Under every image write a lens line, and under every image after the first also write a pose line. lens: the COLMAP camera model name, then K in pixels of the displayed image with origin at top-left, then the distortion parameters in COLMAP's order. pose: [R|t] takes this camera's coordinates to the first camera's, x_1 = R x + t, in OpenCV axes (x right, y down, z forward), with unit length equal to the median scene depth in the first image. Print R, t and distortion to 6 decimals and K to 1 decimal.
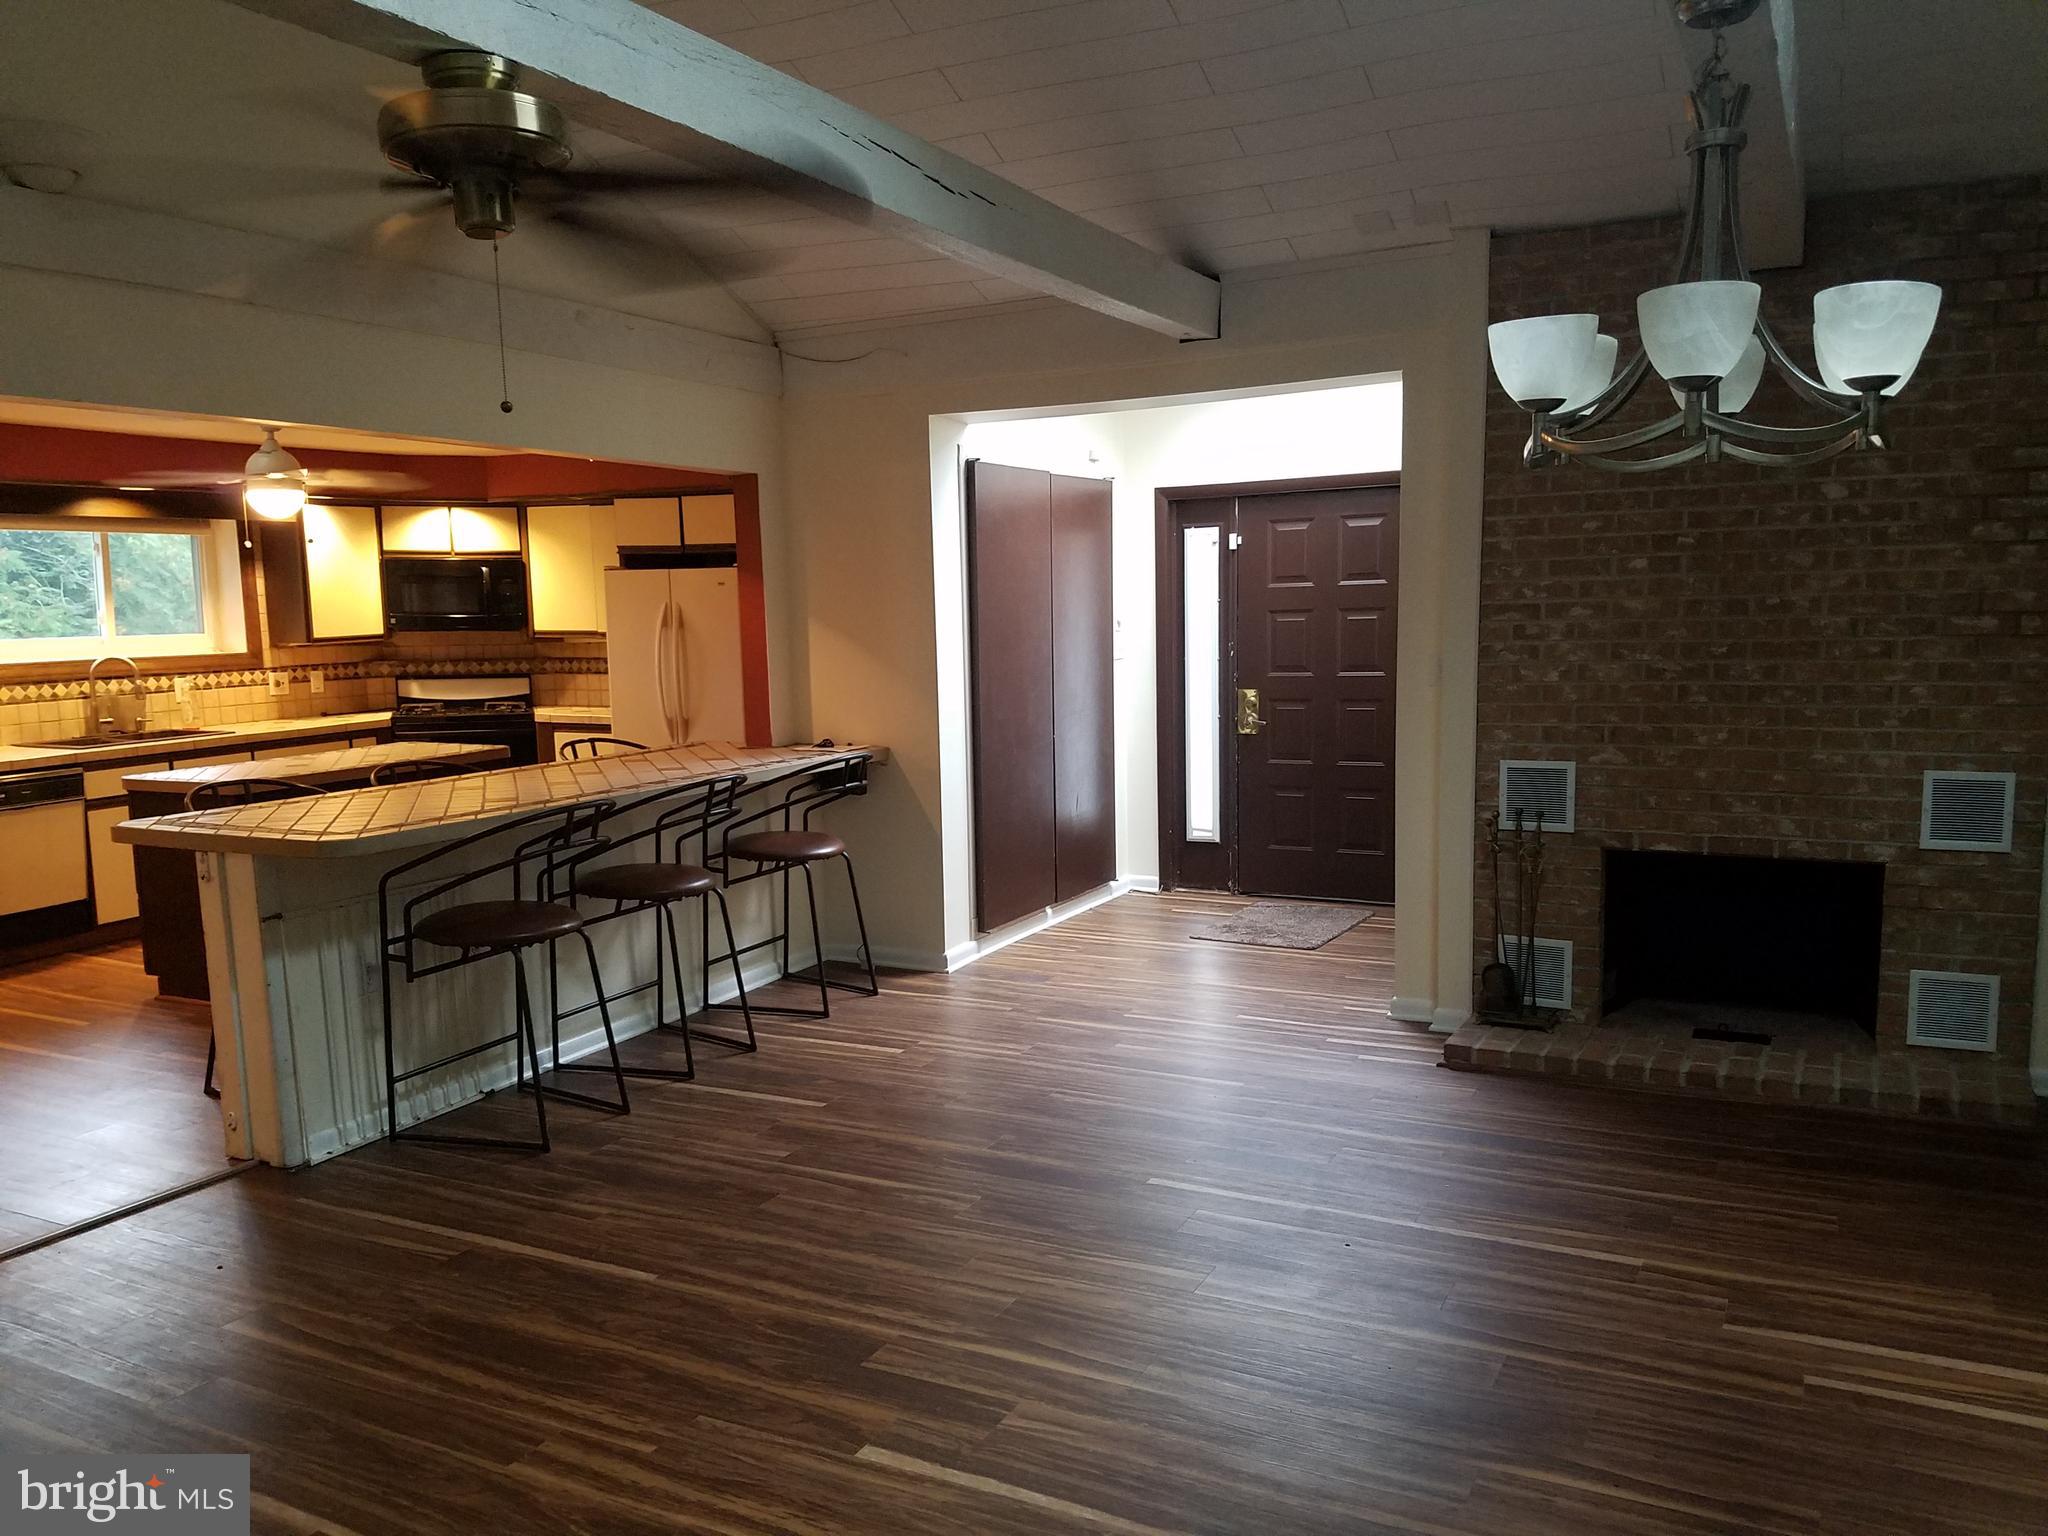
lens RADIAL K [[1597.0, 0, 1022.1], [0, 1597.0, 799.5], [0, 0, 1]] dist [0.181935, -0.291992]
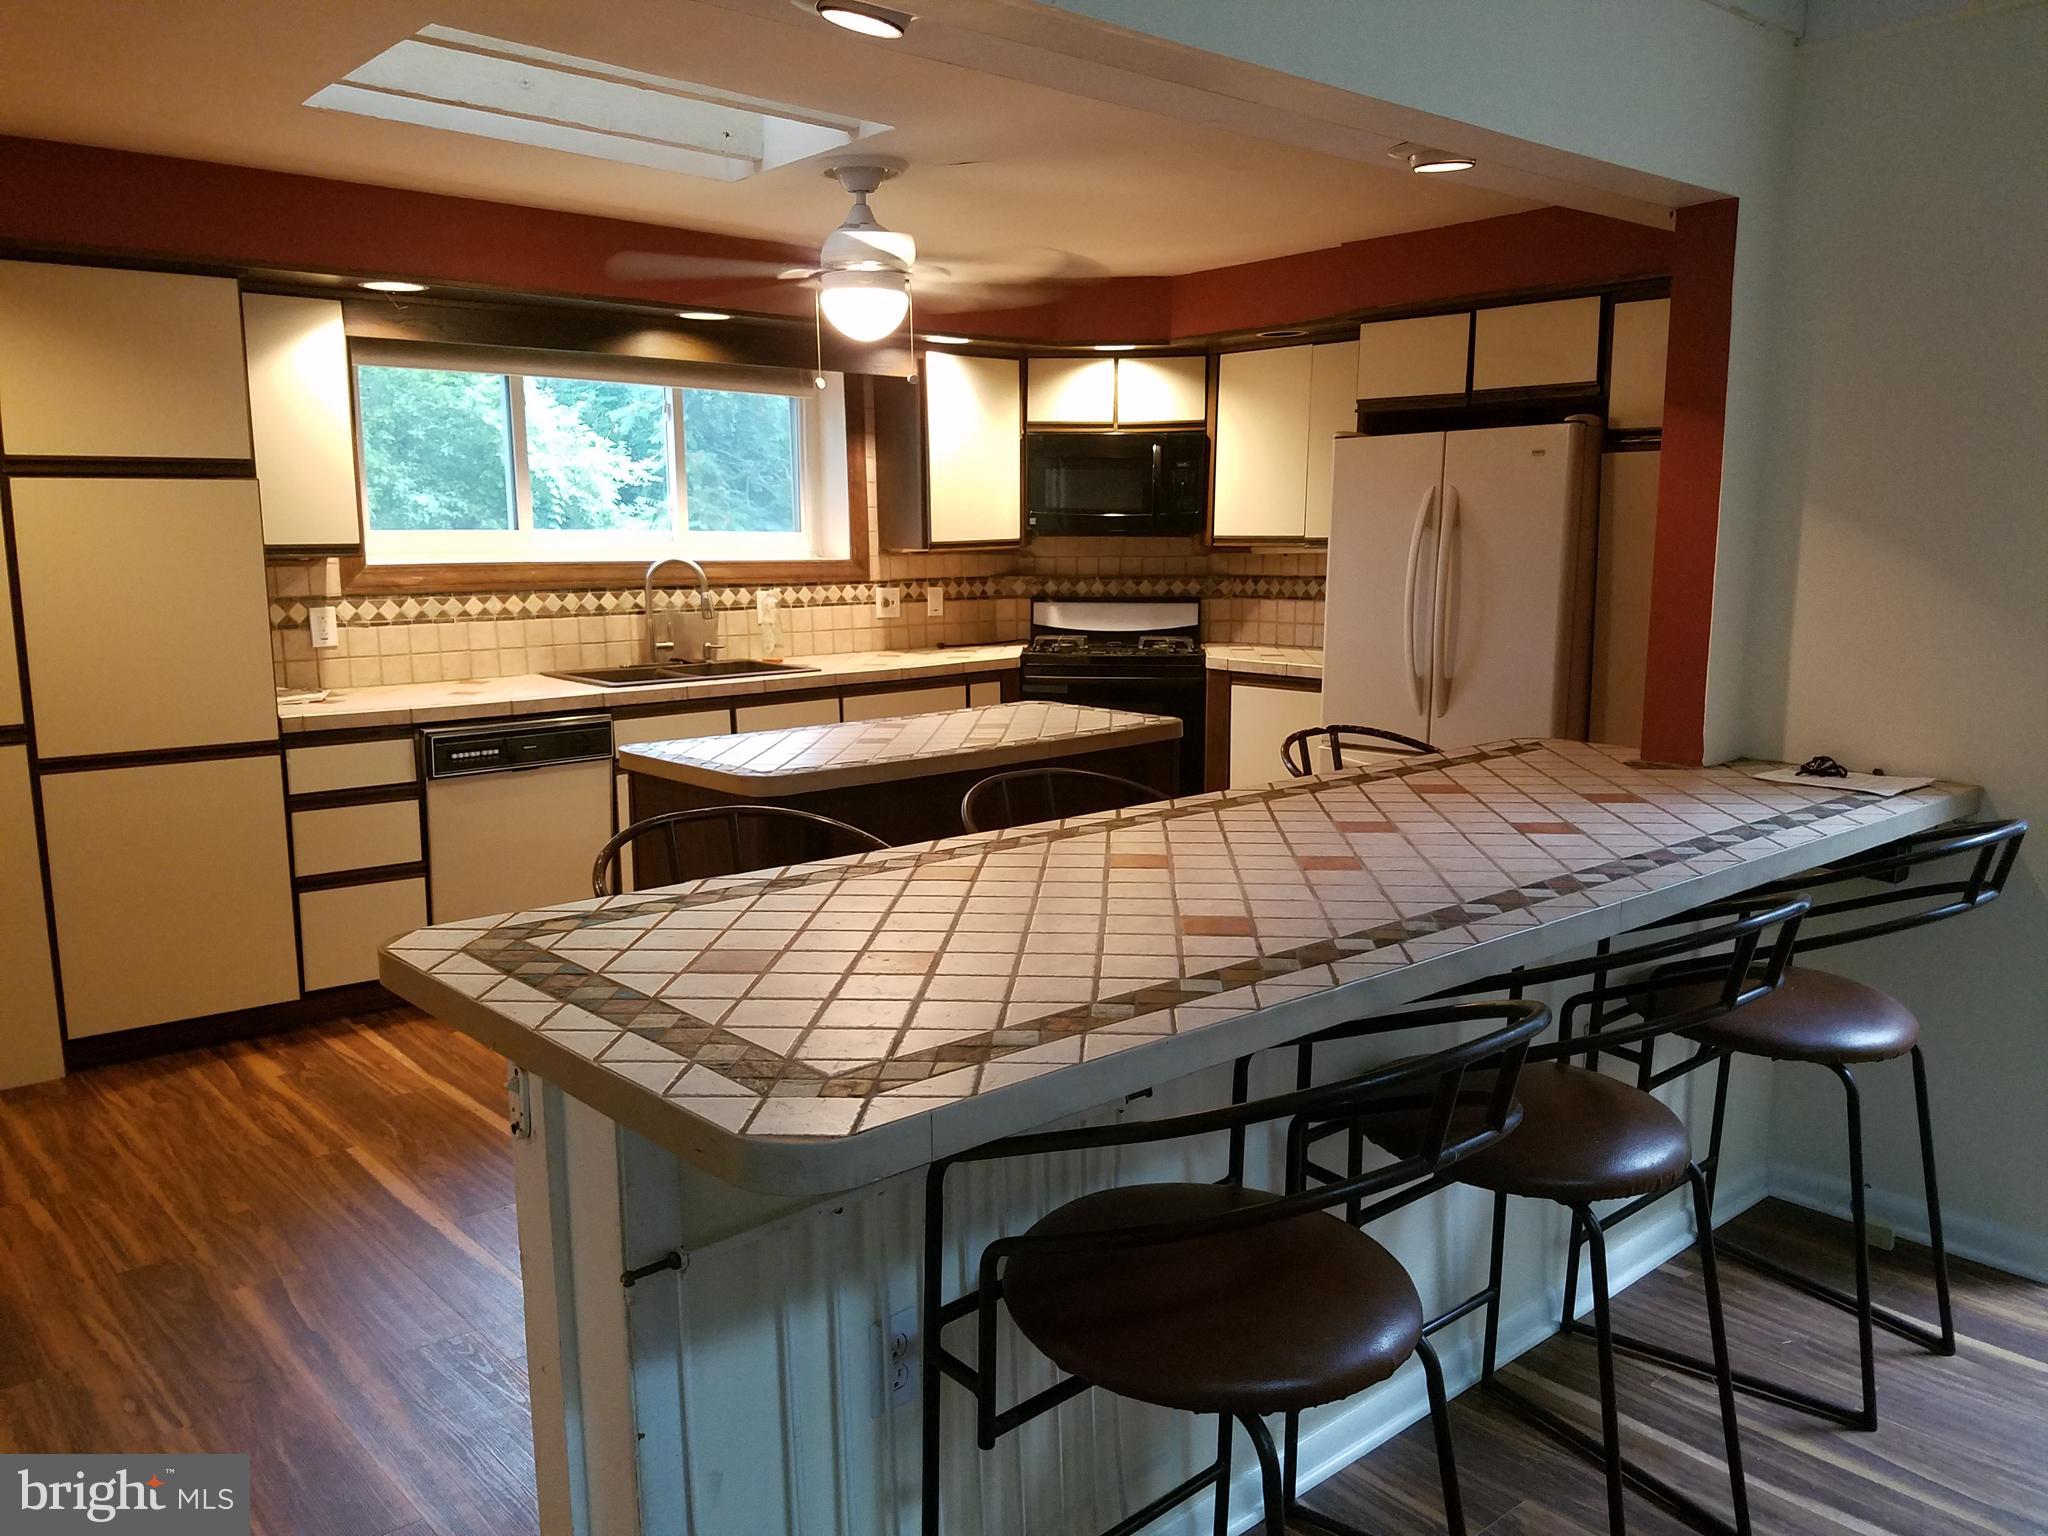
lens RADIAL K [[1597.0, 0, 1022.1], [0, 1597.0, 799.5], [0, 0, 1]] dist [0.181935, -0.291992]
pose [[0.929690, 0.076306, -0.360353, -0.127228], [-0.060098, 0.996621, 0.055990, -0.026130], [0.363408, -0.030397, 0.931134, 0.341121]]
